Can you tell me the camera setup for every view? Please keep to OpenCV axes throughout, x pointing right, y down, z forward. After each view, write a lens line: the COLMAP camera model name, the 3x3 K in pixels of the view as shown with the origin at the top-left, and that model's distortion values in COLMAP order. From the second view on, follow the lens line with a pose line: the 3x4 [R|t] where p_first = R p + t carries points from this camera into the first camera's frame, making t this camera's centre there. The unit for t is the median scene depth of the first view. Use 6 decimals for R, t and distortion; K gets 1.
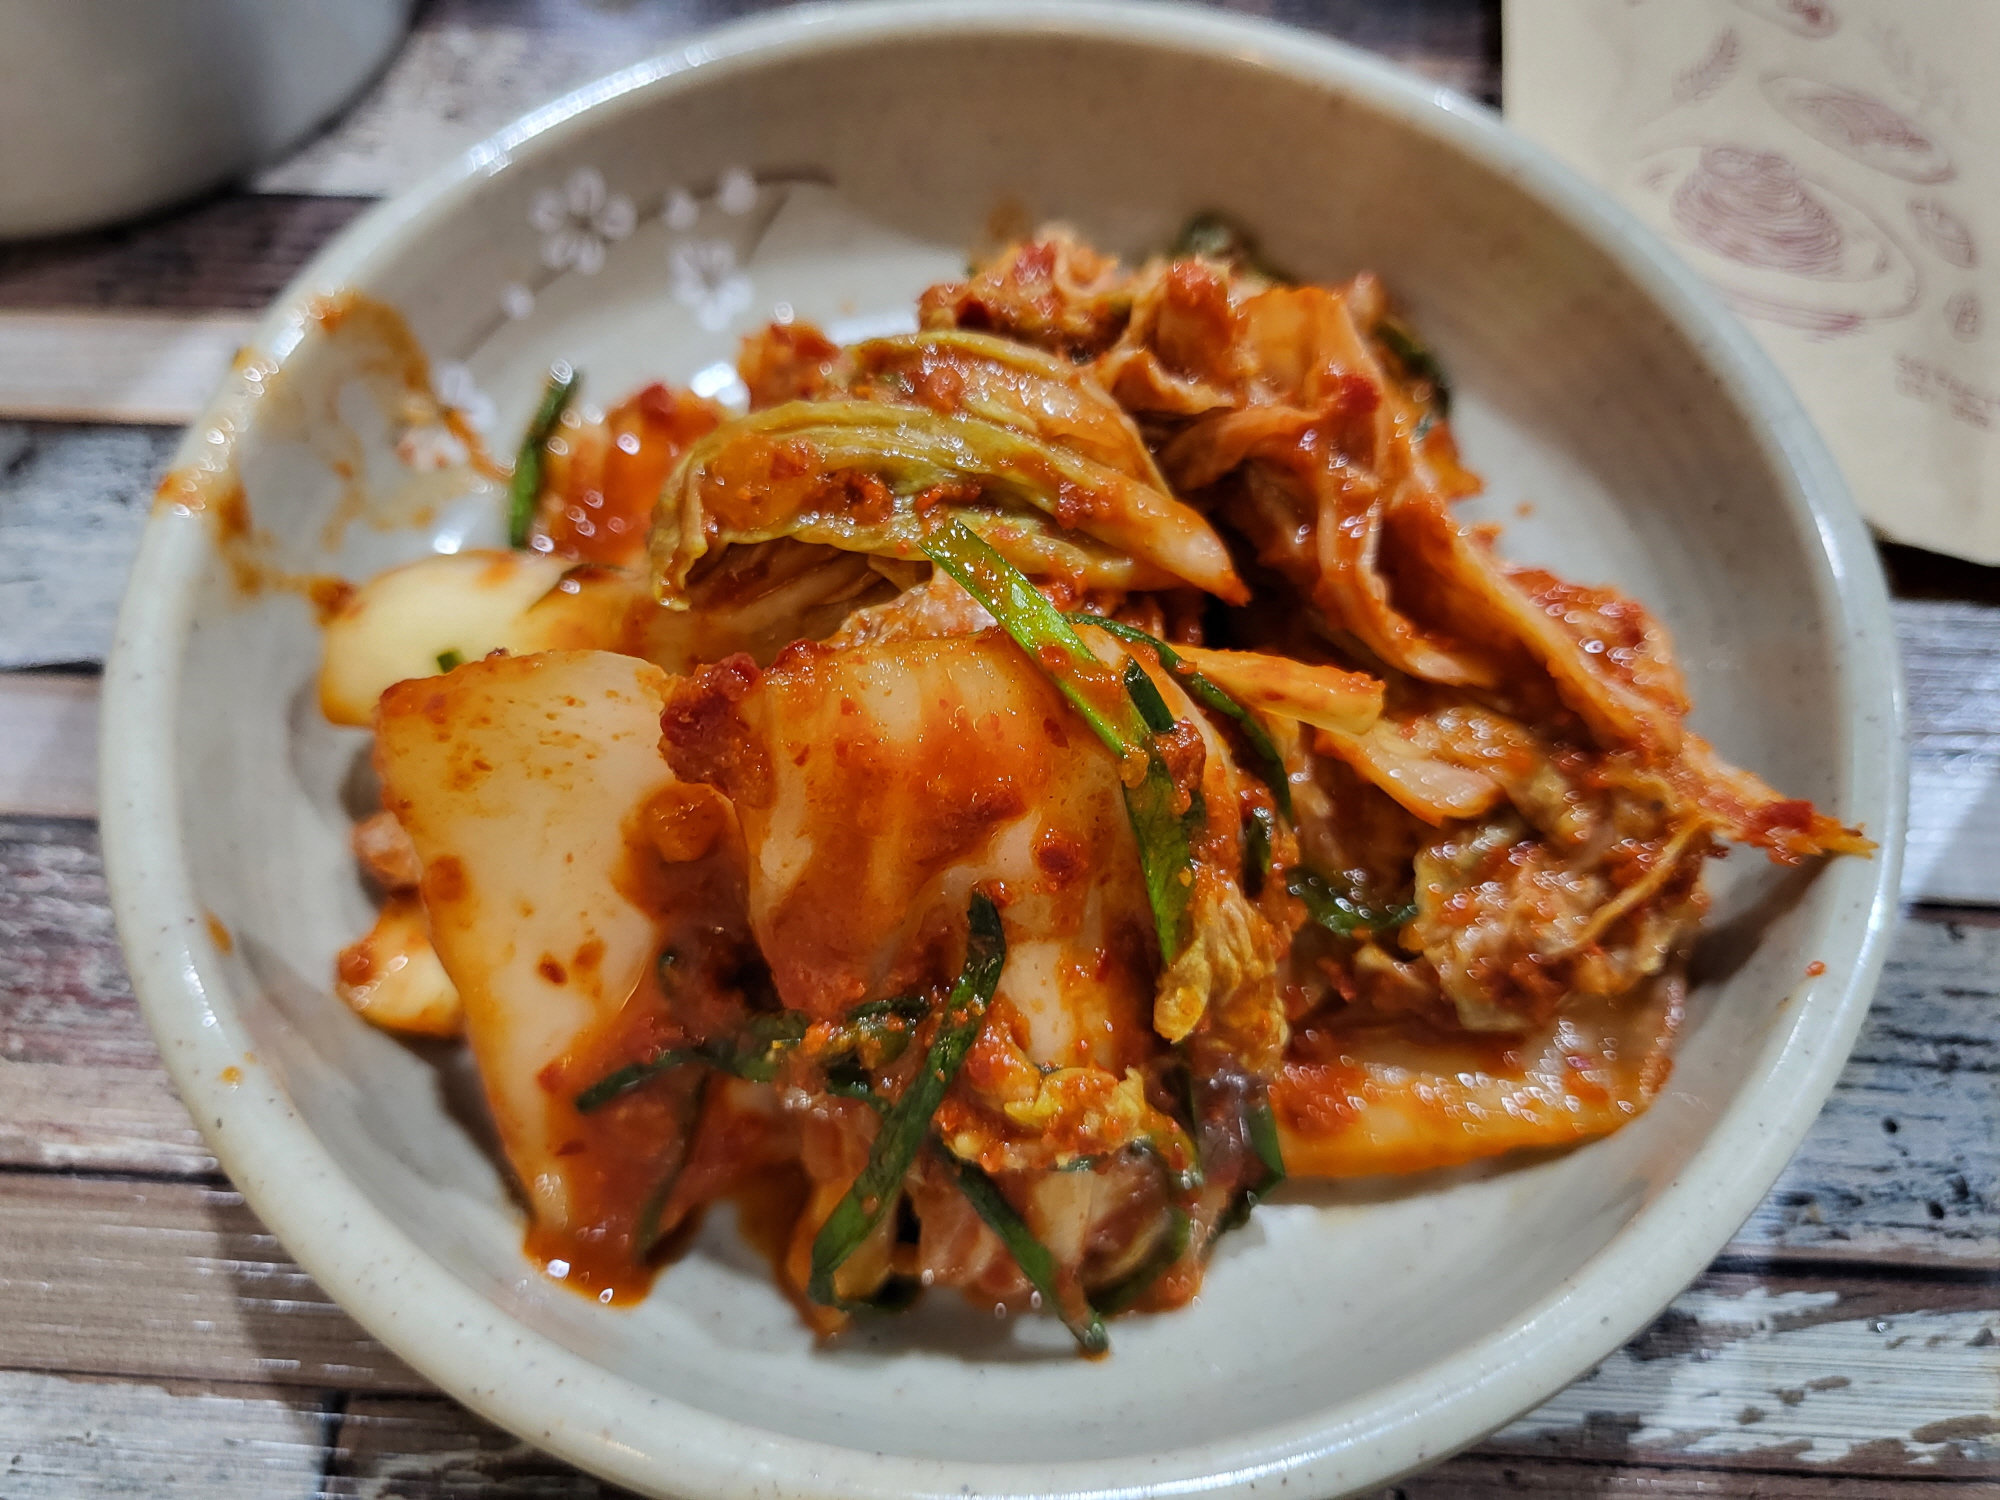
lens RADIAL K [[1509.9, 0, 1000.0], [0, 1509.9, 750.0], [0, 0, 1]] dist [-0.000407, -0.000185]
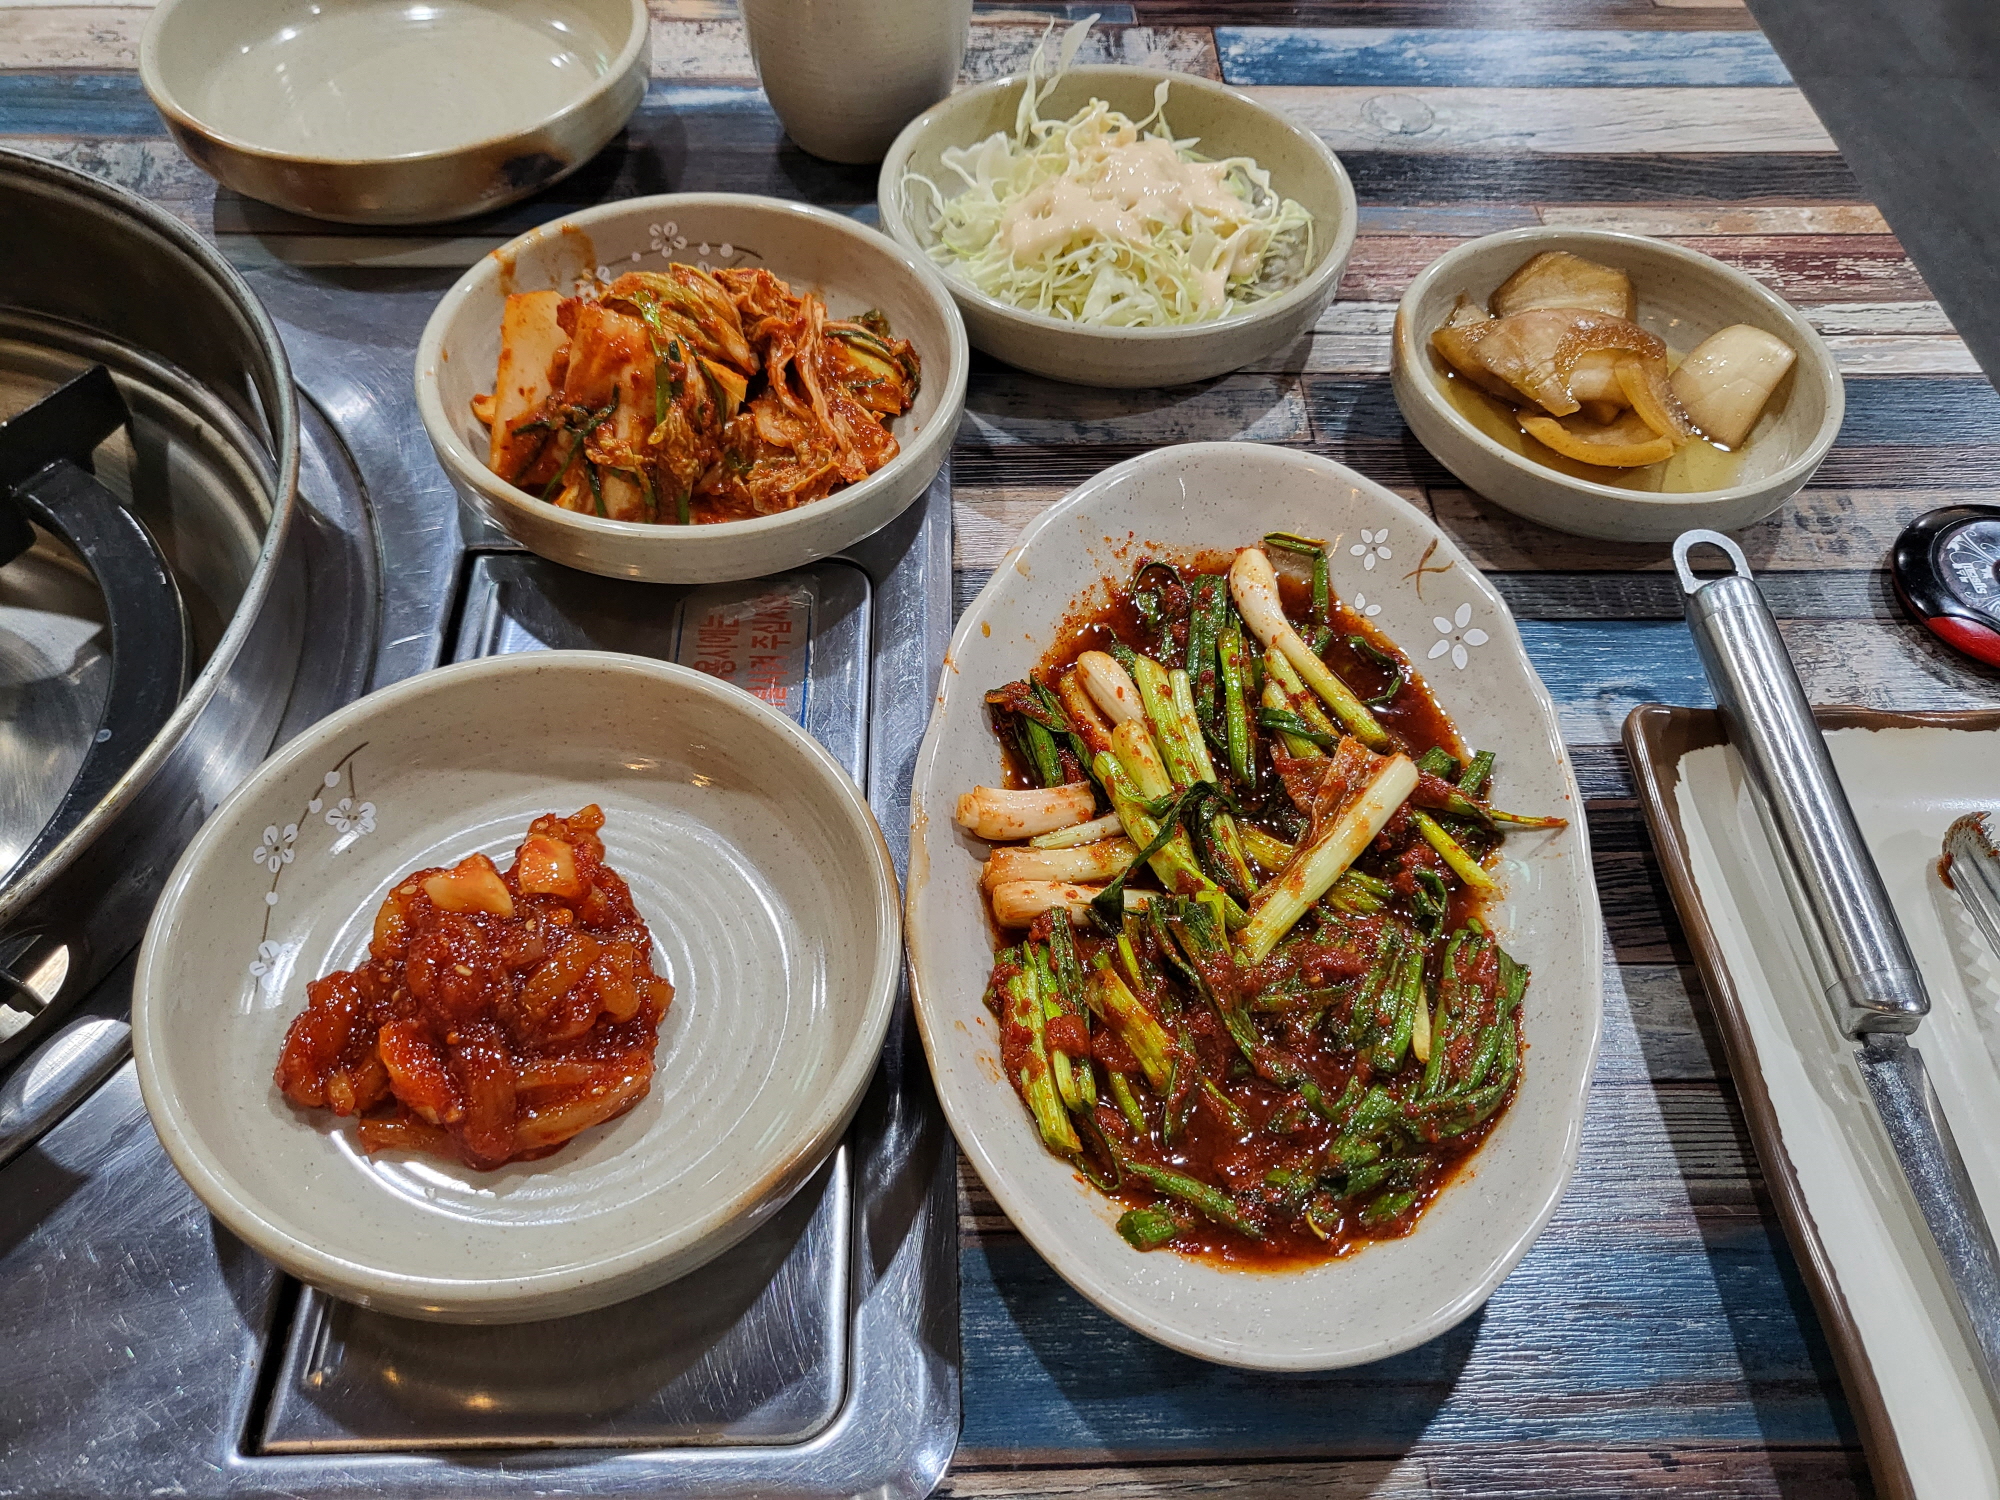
lens RADIAL K [[1509.9, 0, 1000.0], [0, 1509.9, 750.0], [0, 0, 1]] dist [-0.000407, -0.000185]
pose [[0.900485, 0.362234, -0.240651, 1.859589], [-0.402295, 0.904021, -0.144585, 0.963096], [0.165180, 0.227009, 0.959782, -2.006213]]
